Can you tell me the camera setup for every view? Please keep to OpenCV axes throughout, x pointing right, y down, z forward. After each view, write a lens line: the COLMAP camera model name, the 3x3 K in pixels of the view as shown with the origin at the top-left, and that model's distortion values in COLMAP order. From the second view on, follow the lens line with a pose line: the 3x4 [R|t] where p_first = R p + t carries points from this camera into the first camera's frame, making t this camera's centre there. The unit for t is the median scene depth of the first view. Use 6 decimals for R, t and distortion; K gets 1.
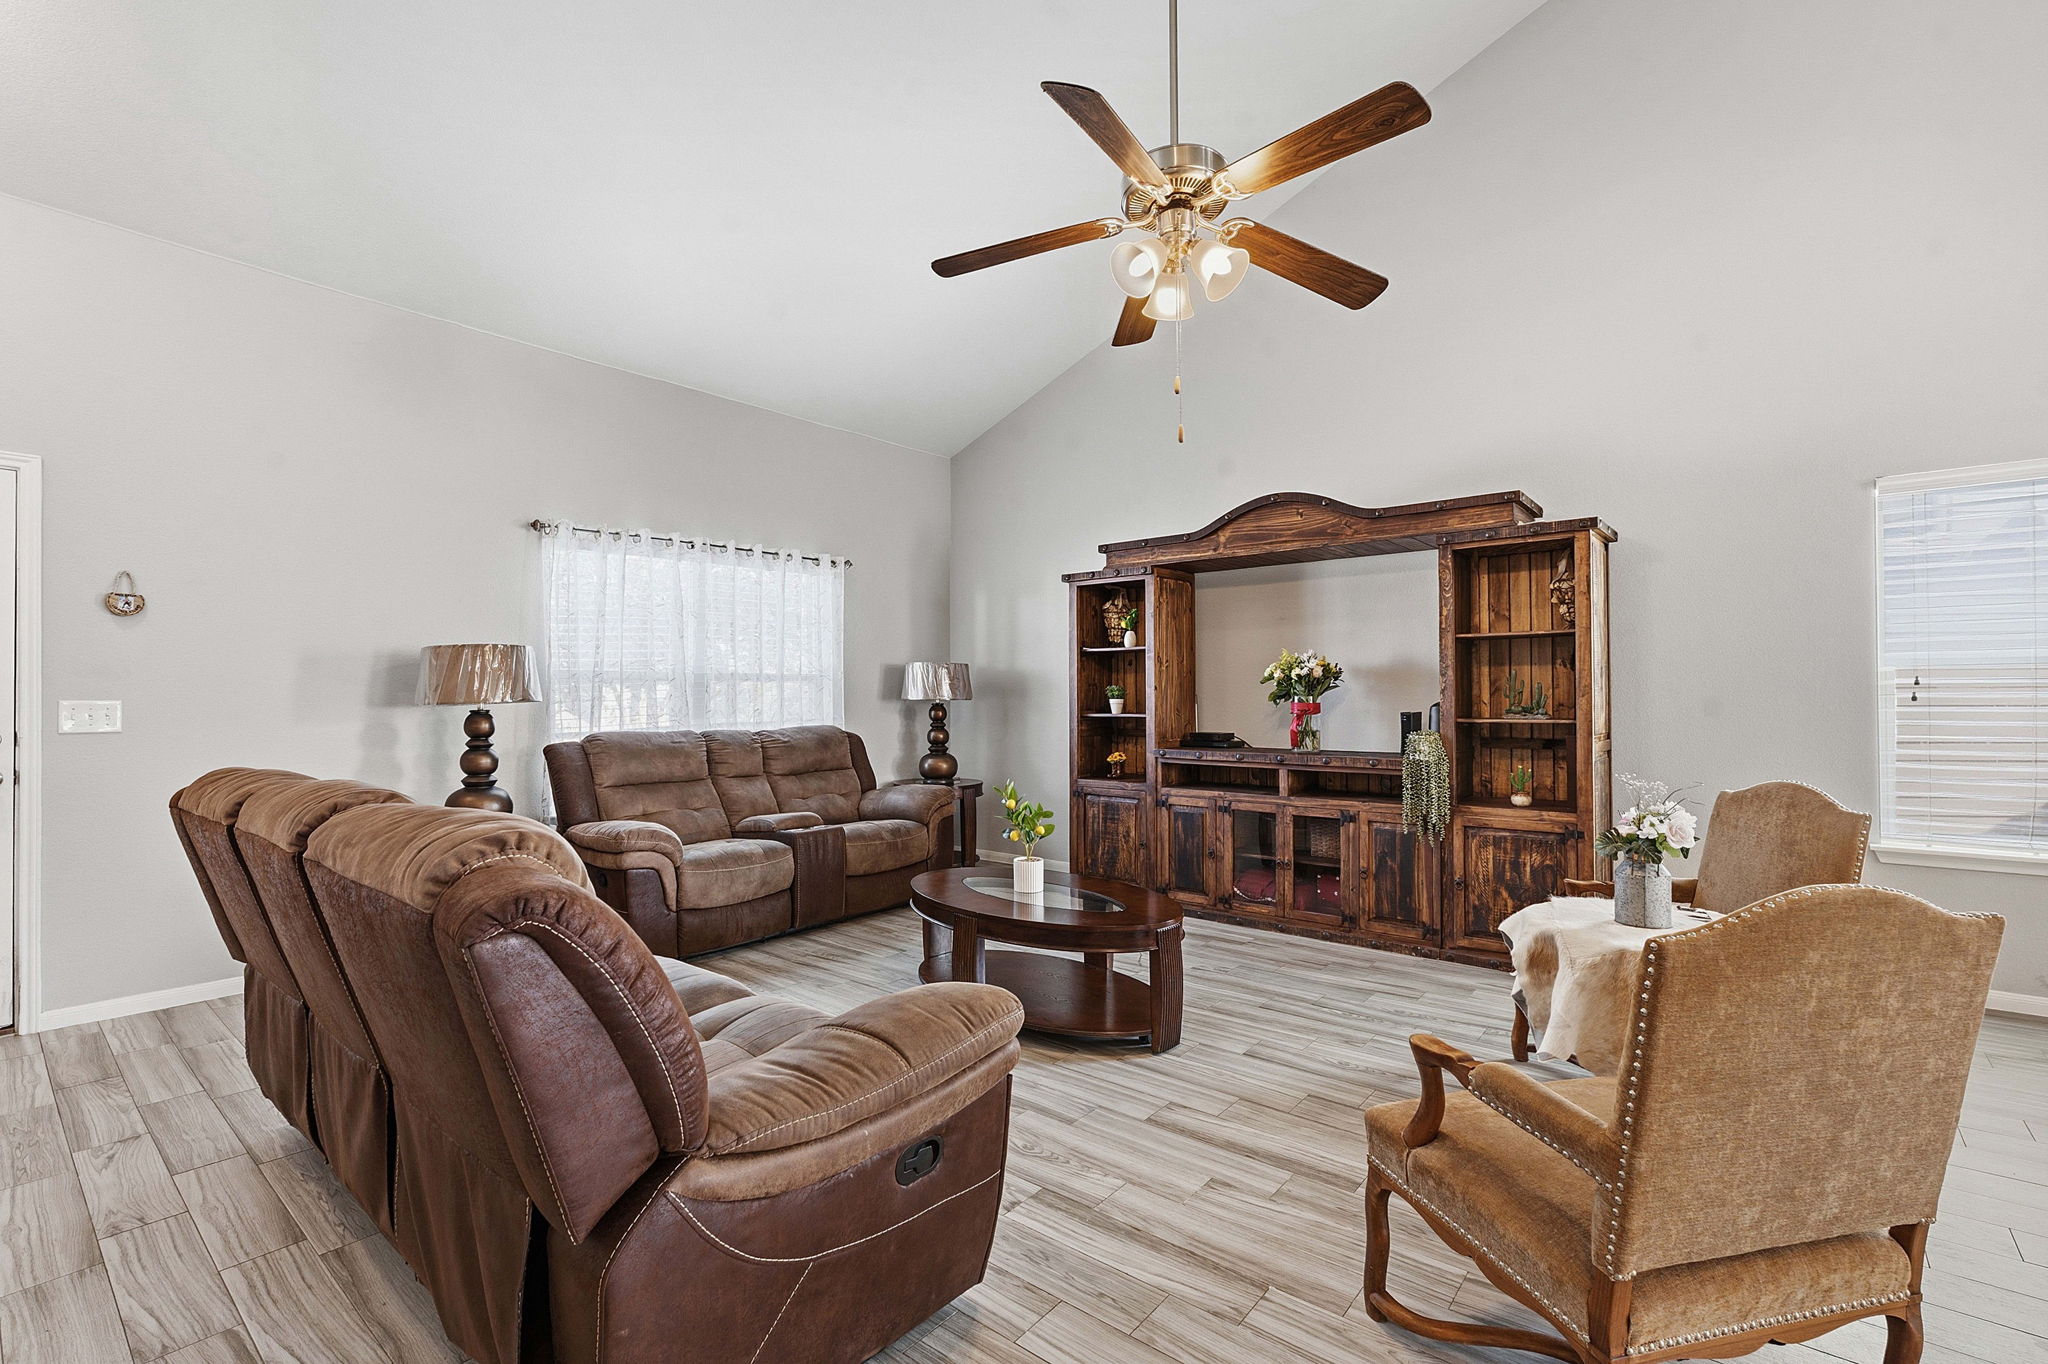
lens RADIAL K [[931.2, 0, 1019.8], [0, 931.2, 683.6], [0, 0, 1]] dist [-0.007337, 0.000528]
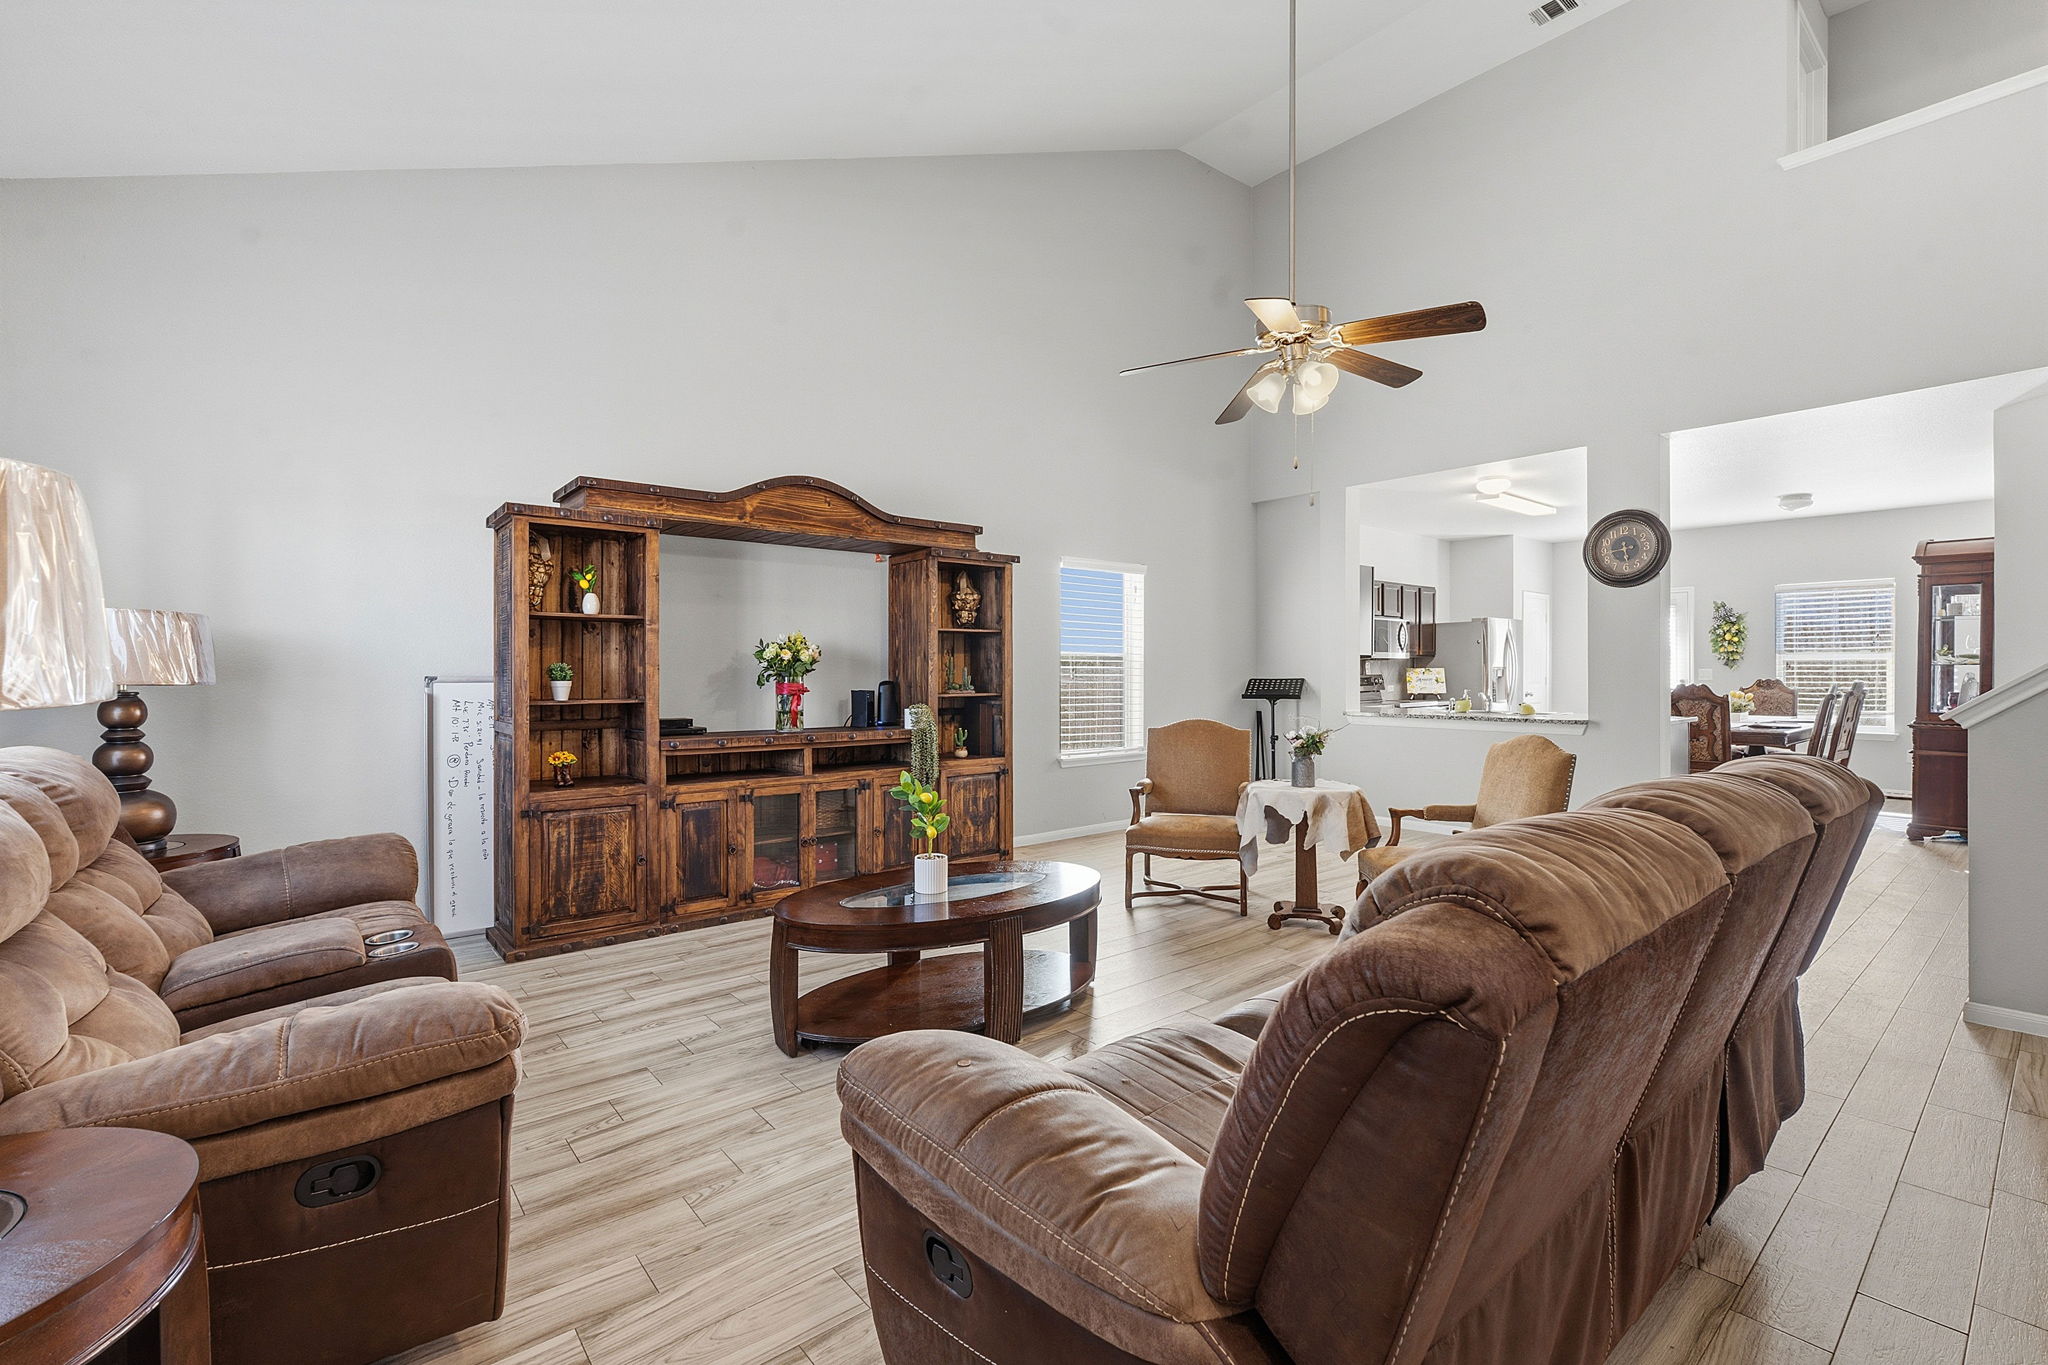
lens RADIAL K [[931.2, 0, 1019.4], [0, 931.2, 681.0], [0, 0, 1]] dist [-0.007337, 0.000528]
pose [[0.153496, -0.004311, 0.988140, -0.666743], [-0.012510, 0.999902, 0.006306, 0.008368], [-0.988070, -0.013330, 0.153427, 0.596985]]
